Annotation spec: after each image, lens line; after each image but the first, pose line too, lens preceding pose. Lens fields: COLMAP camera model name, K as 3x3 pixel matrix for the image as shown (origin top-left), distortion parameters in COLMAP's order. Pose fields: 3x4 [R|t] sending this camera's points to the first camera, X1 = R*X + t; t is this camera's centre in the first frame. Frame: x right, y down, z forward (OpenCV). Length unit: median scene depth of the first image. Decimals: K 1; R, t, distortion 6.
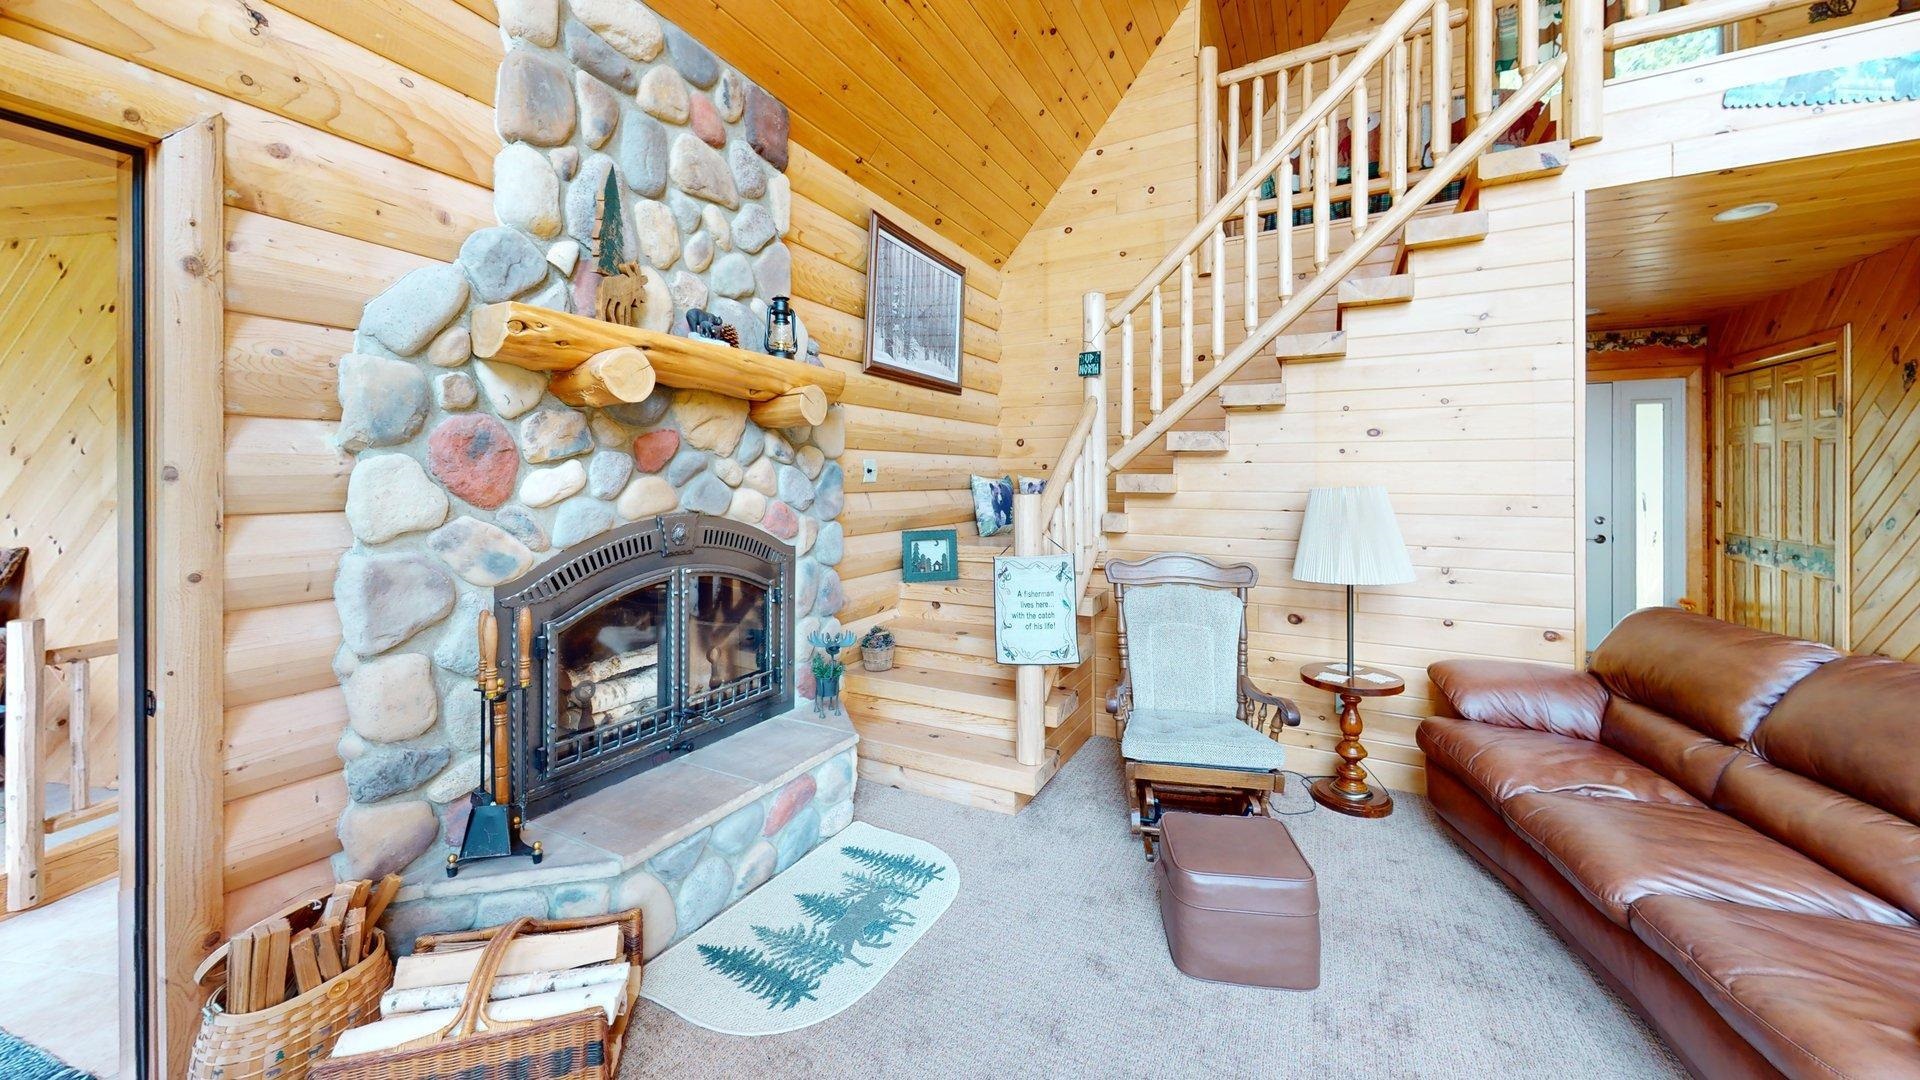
lens RADIAL K [[705.3, 0, 959.9], [0, 705.3, 541.7], [0, 0, 1]] dist [0.000237, -0.000021]
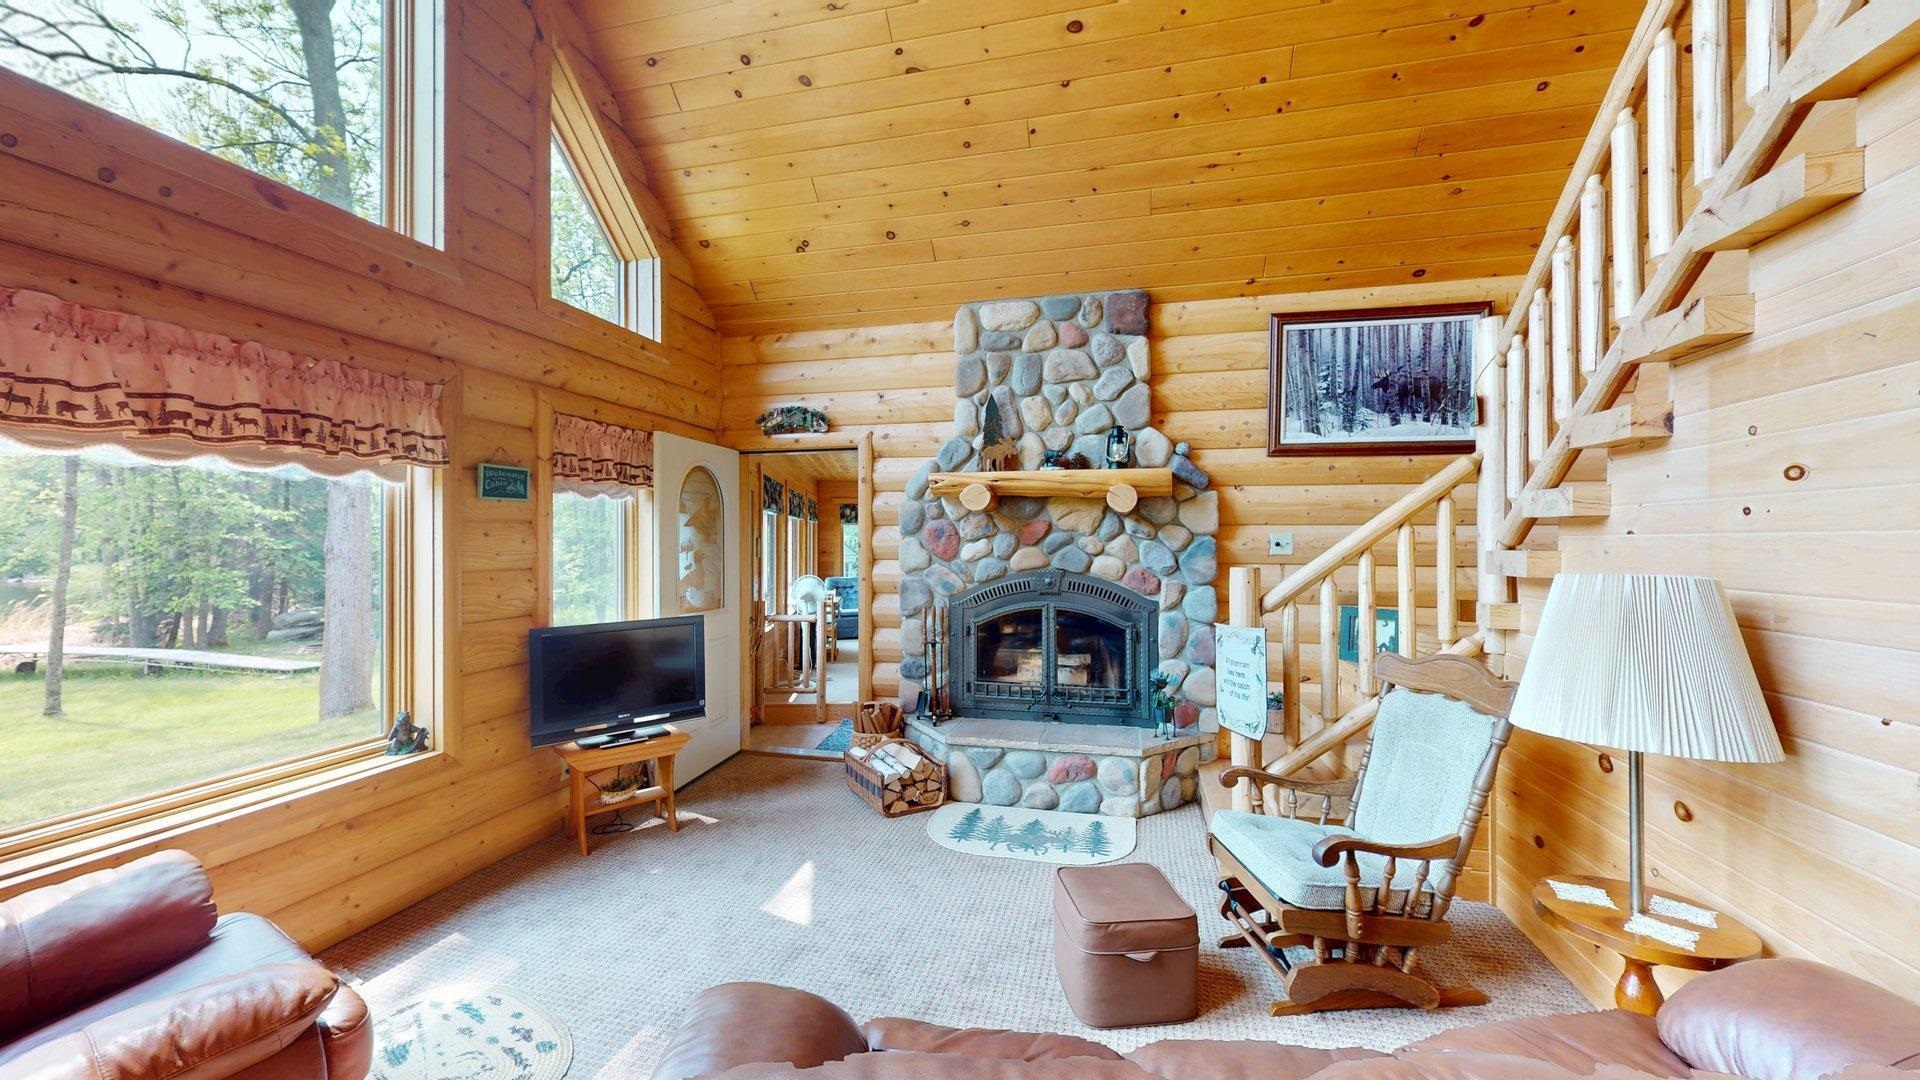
lens RADIAL K [[705.3, 0, 959.9], [0, 705.3, 541.7], [0, 0, 1]] dist [0.000237, -0.000021]
pose [[0.237989, 0.000461, -0.971268, 1.206569], [-0.094887, 0.995227, -0.022777, -0.049309], [0.966622, 0.097582, 0.236897, 0.404517]]
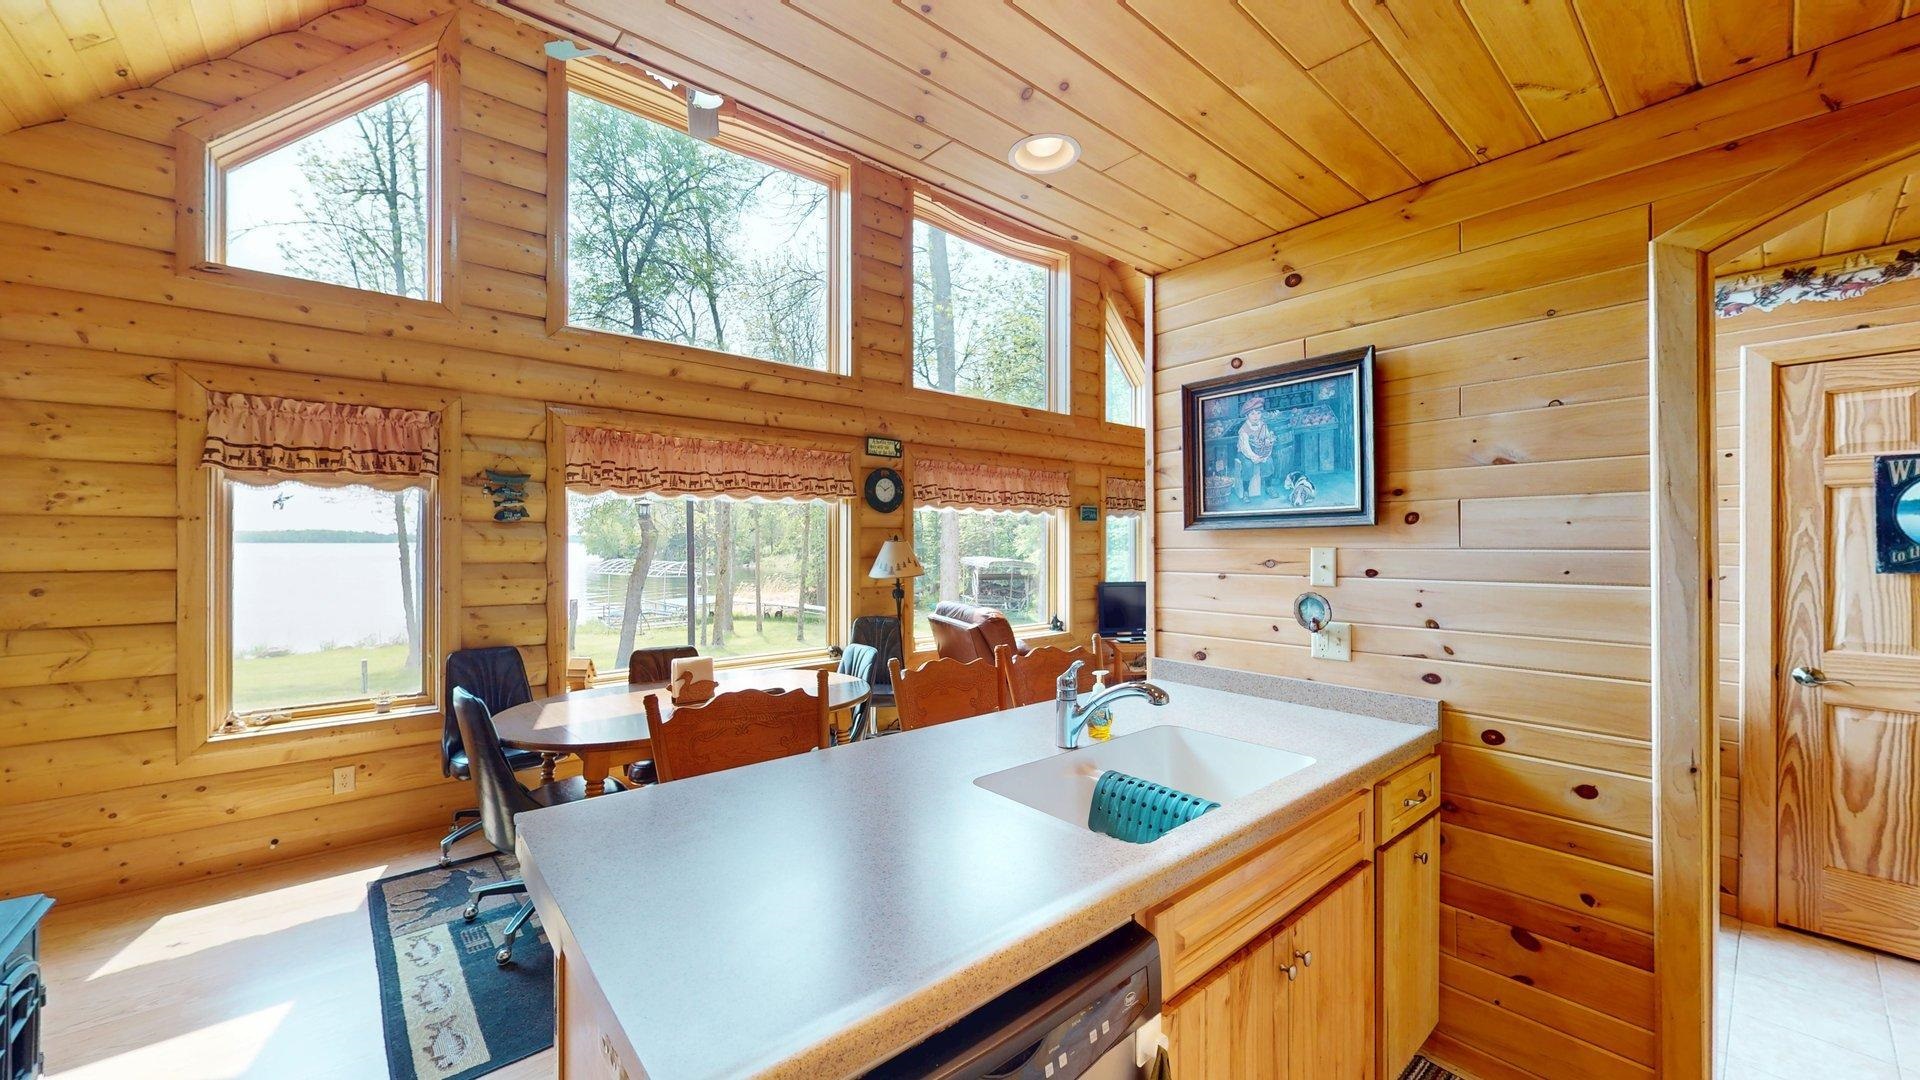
lens RADIAL K [[705.3, 0, 959.9], [0, 705.3, 541.7], [0, 0, 1]] dist [0.000237, -0.000021]
pose [[-0.370481, 0.001283, -0.928839, 2.529295], [-0.089275, 0.995320, 0.036984, -0.054514], [0.924540, 0.096624, -0.368633, 0.459848]]
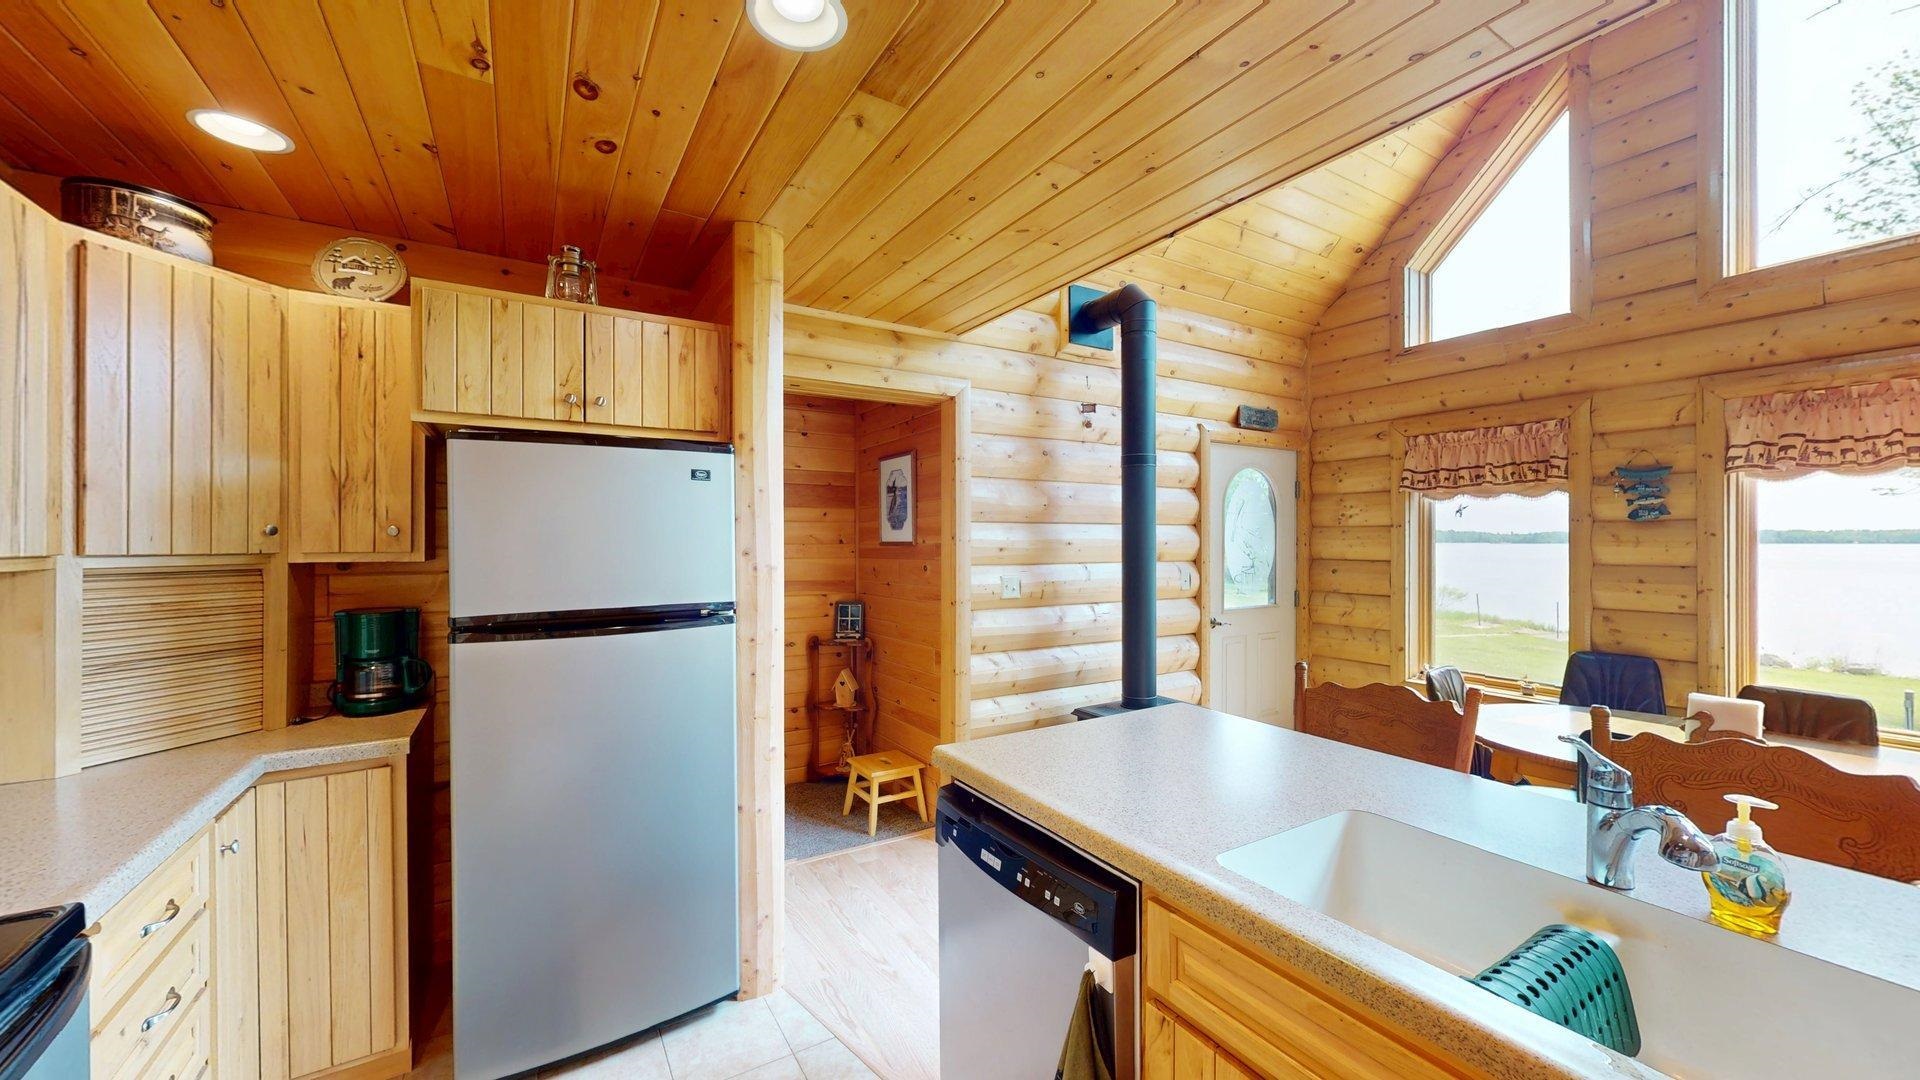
lens RADIAL K [[705.3, 0, 959.9], [0, 705.3, 541.7], [0, 0, 1]] dist [0.000237, -0.000021]
pose [[-0.857784, -0.000734, 0.514010, 1.924914], [0.048676, 0.995389, 0.082652, -0.093762], [-0.511700, 0.095918, -0.853793, 0.877788]]
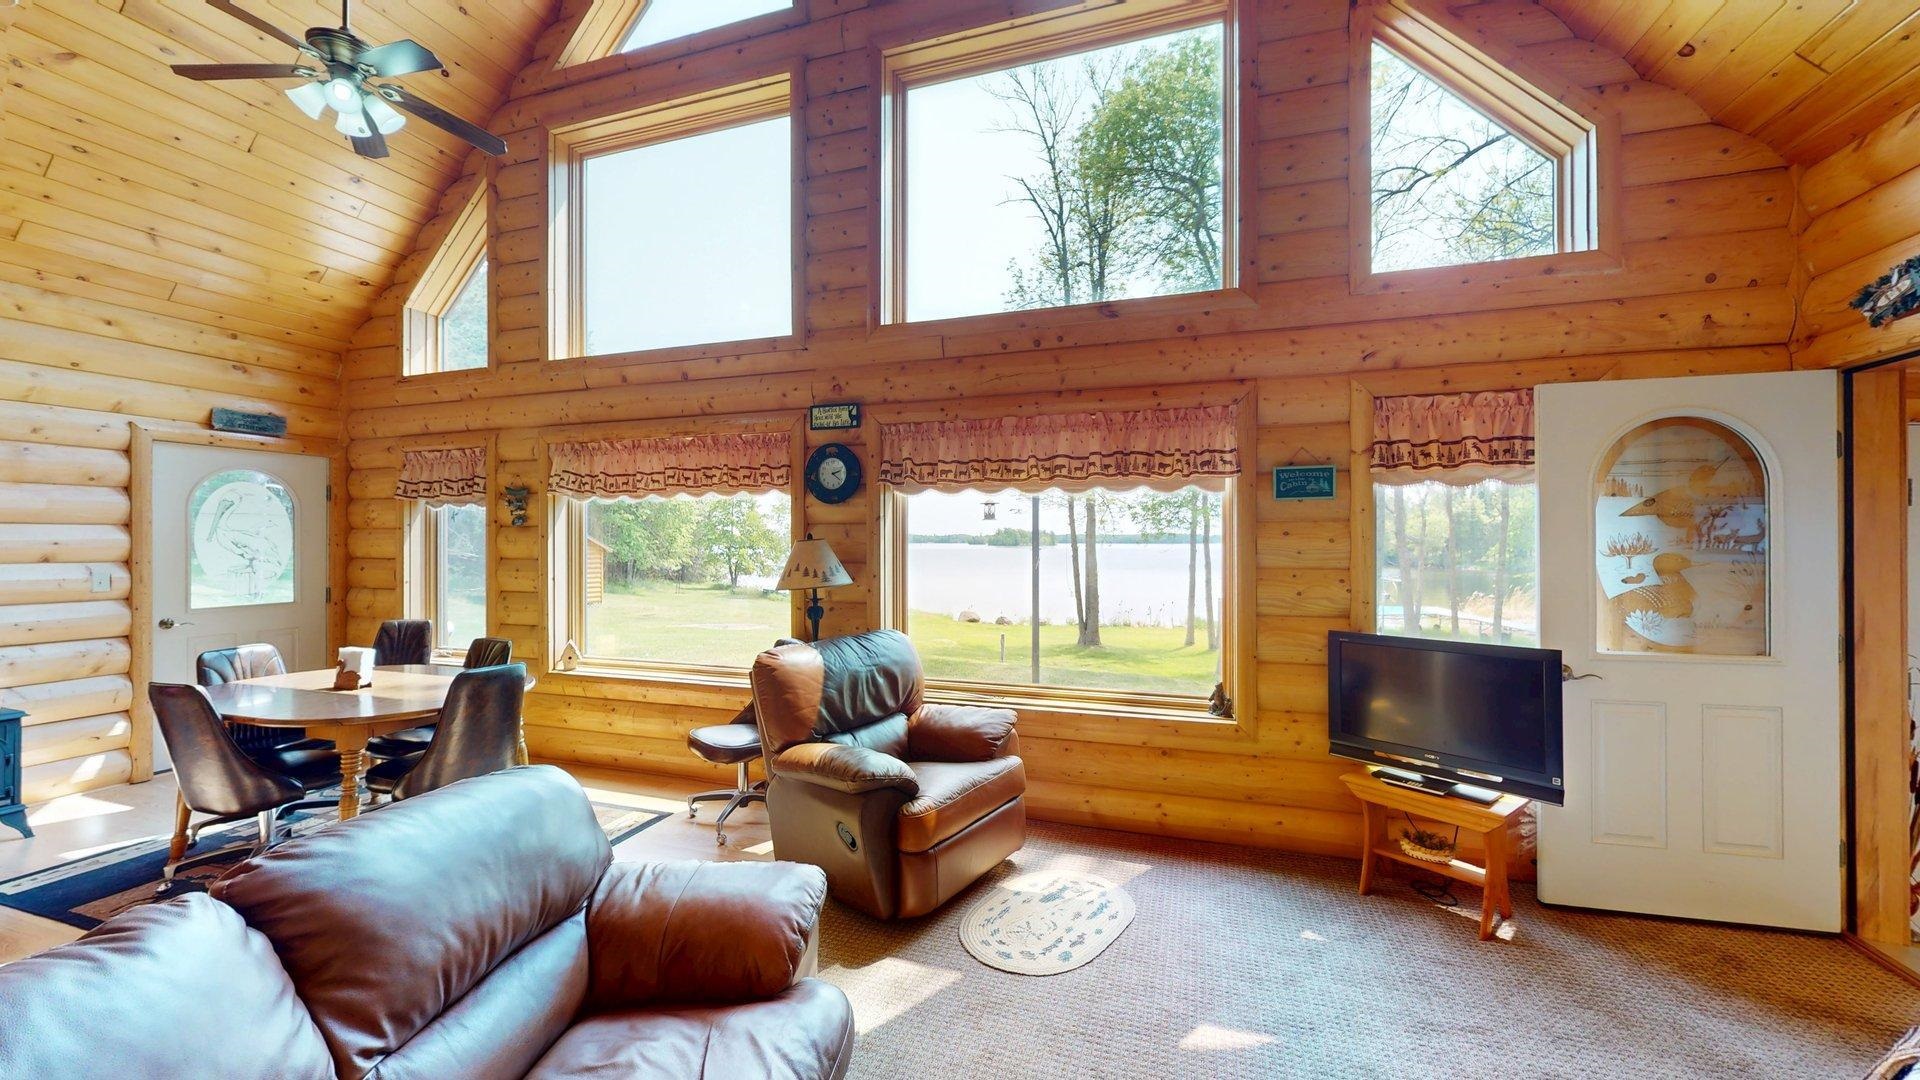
lens RADIAL K [[705.3, 0, 959.9], [0, 705.3, 541.7], [0, 0, 1]] dist [0.000237, -0.000021]
pose [[-0.987111, 0.001368, -0.160033, 0.599841], [-0.014148, 0.995303, 0.095771, -0.113680], [0.159412, 0.096800, -0.982455, 1.089674]]
